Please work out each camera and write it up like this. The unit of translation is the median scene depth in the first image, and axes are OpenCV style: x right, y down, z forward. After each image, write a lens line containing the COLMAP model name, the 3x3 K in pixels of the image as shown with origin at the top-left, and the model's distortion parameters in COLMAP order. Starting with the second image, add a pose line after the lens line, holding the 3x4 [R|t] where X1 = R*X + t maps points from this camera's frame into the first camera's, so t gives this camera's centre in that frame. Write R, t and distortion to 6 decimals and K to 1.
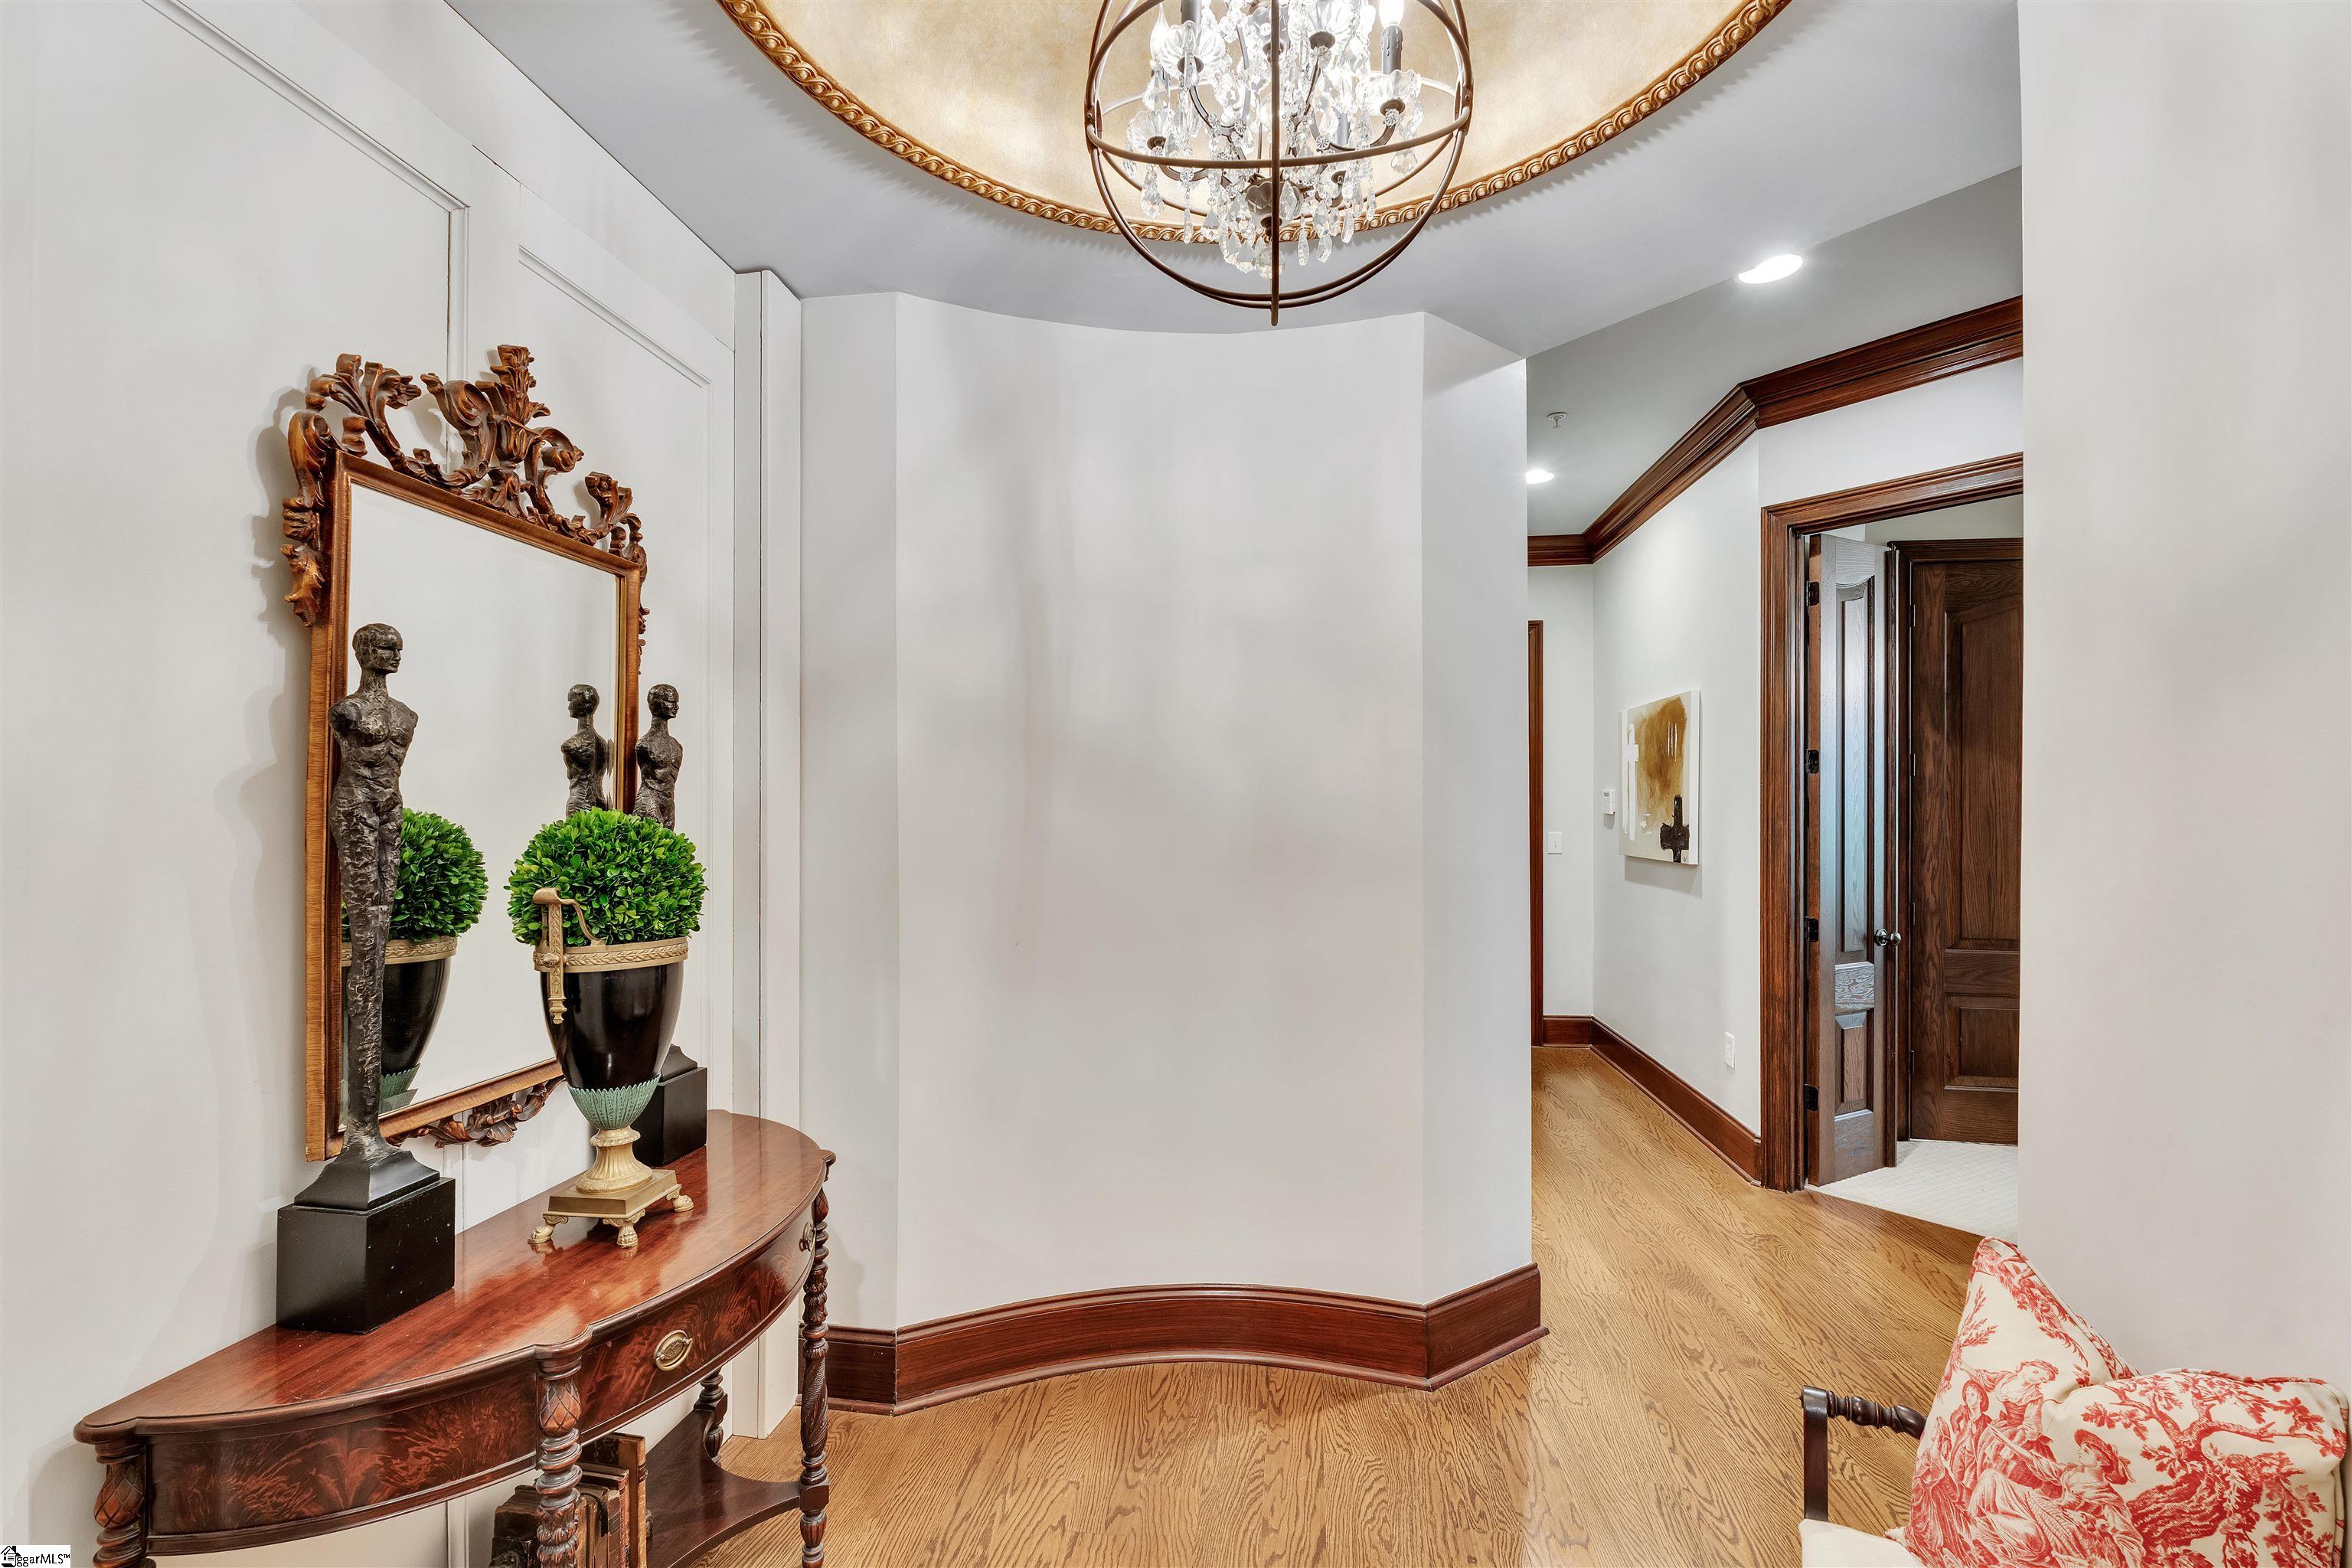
lens RADIAL K [[1045.6, 0, 1174.5], [0, 1045.6, 802.1], [0, 0, 1]] dist [-0.000876, -0.000146]
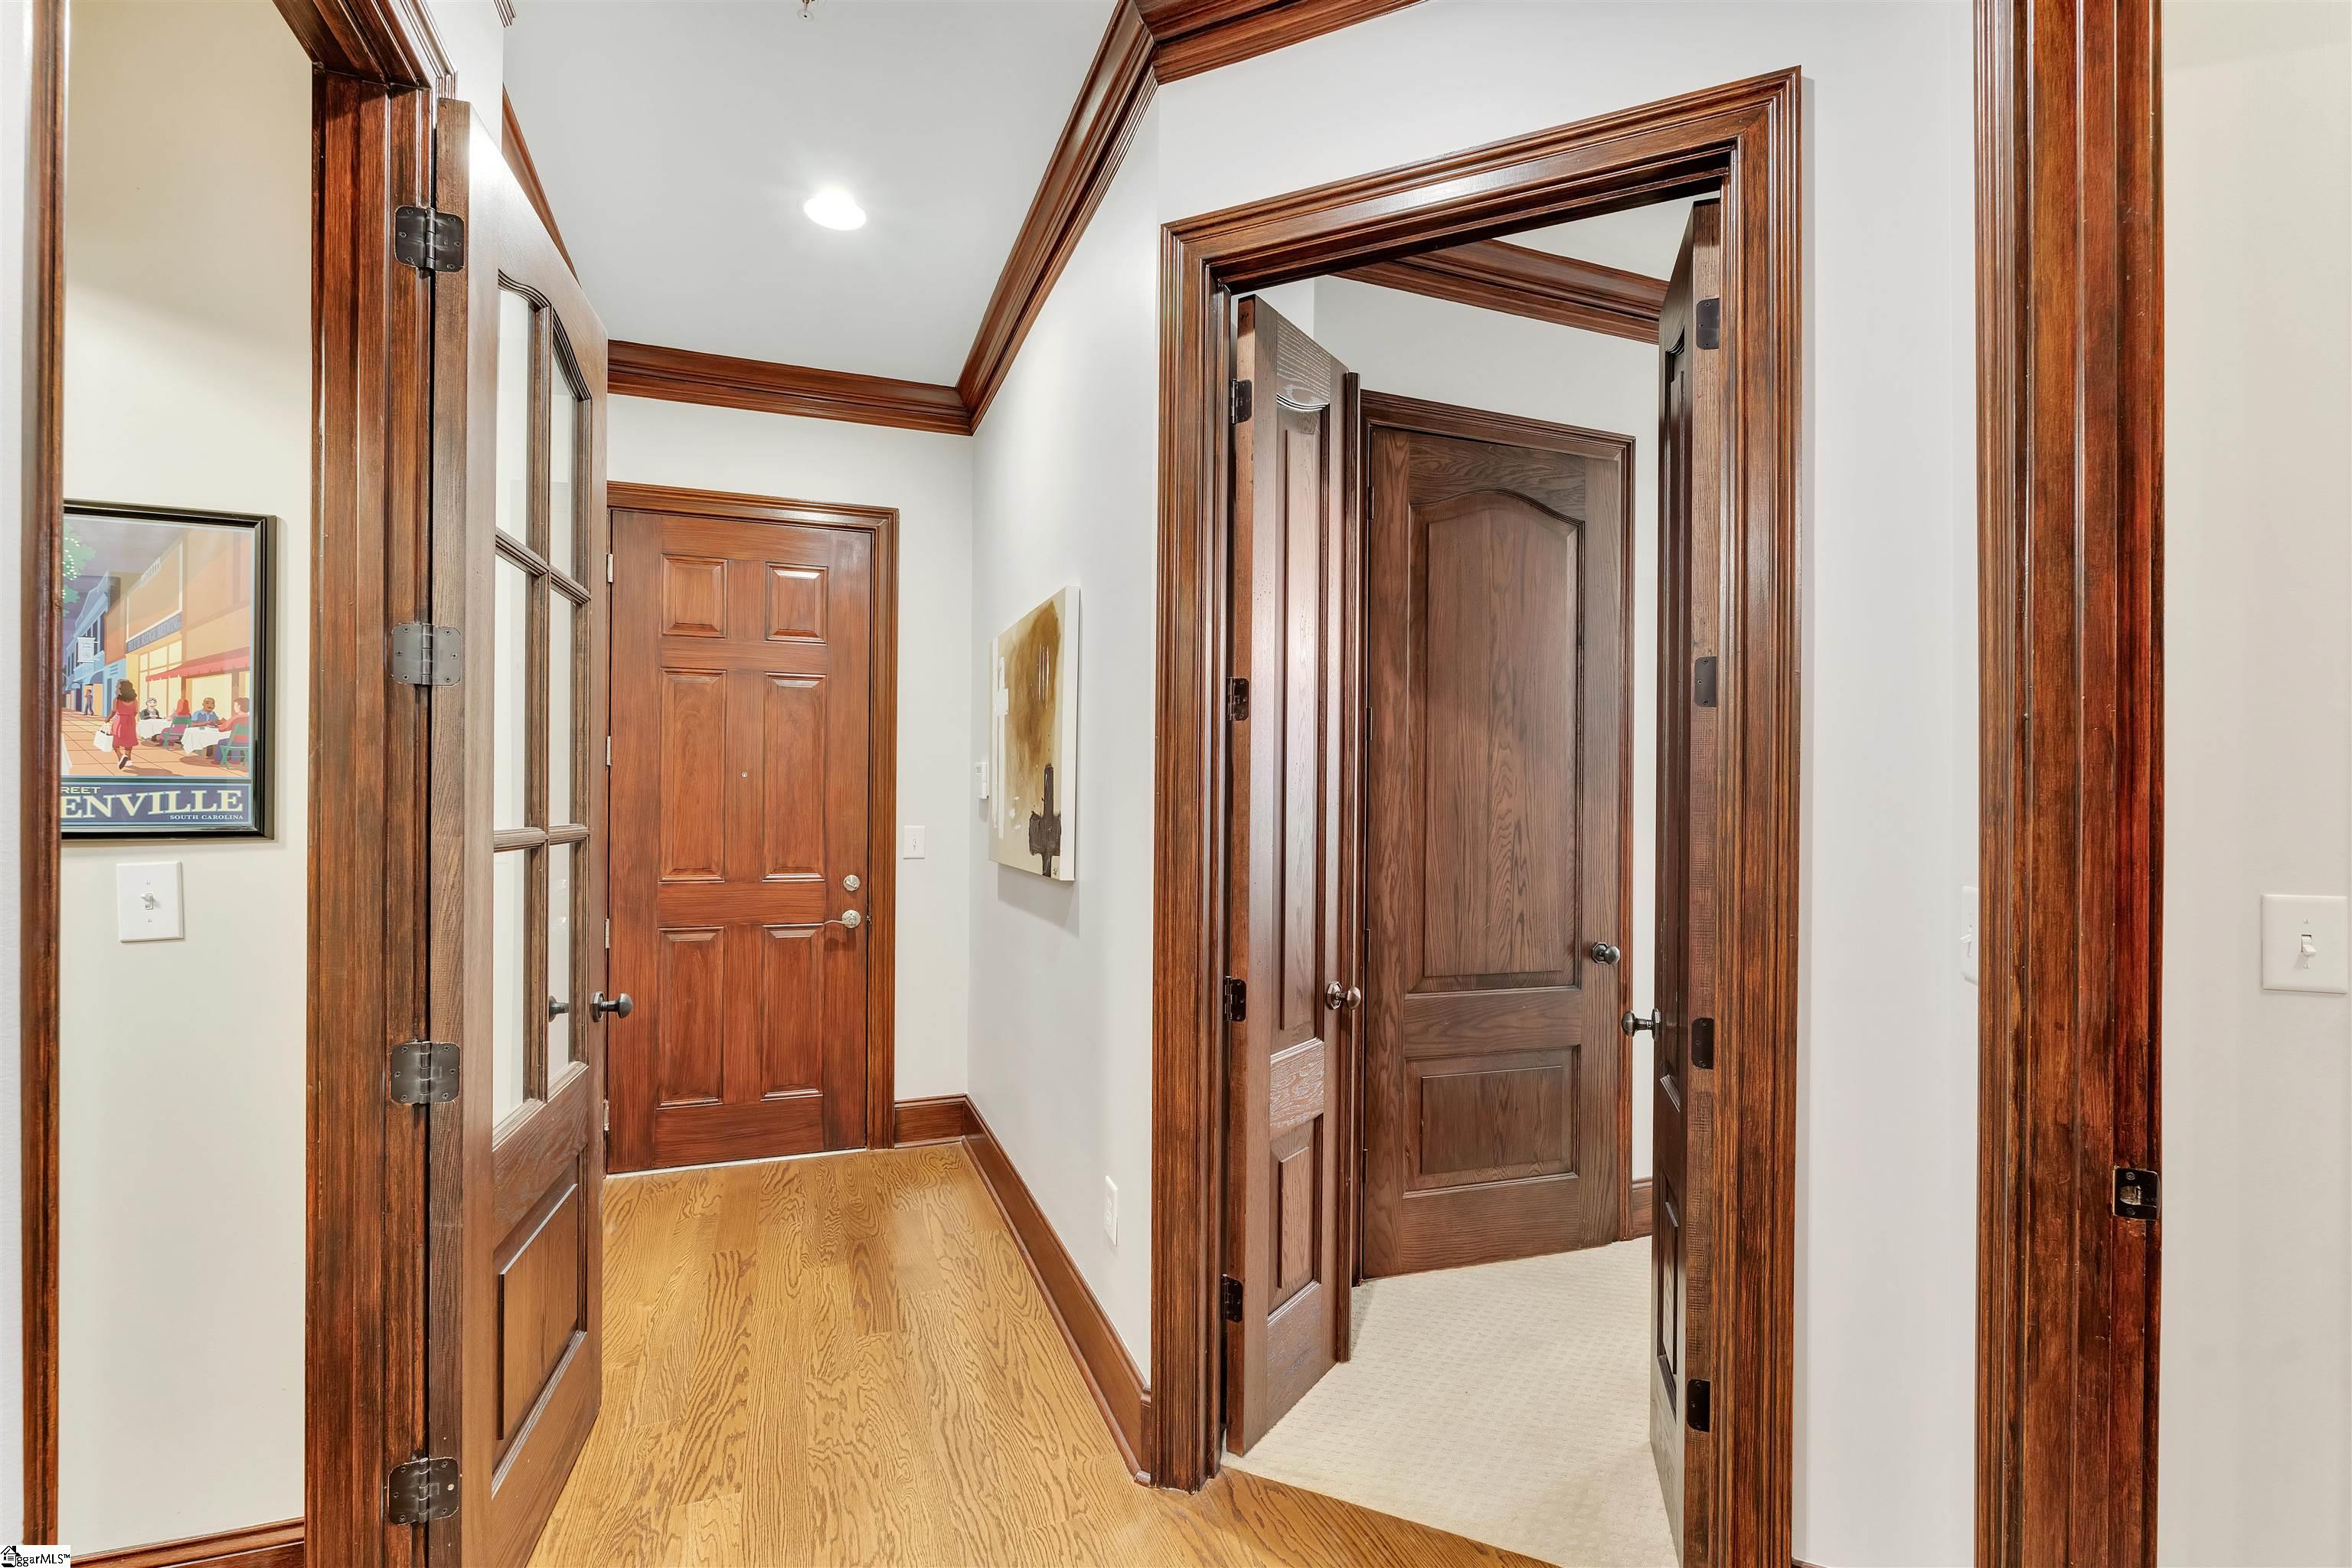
lens RADIAL K [[1045.6, 0, 1172.0], [0, 1045.6, 794.6], [0, 0, 1]] dist [-0.000876, -0.000146]
pose [[0.889797, 0.008279, 0.456281, 0.288058], [-0.007756, 0.999965, -0.003019, 0.012796], [-0.456290, -0.000853, 0.889831, 0.461238]]
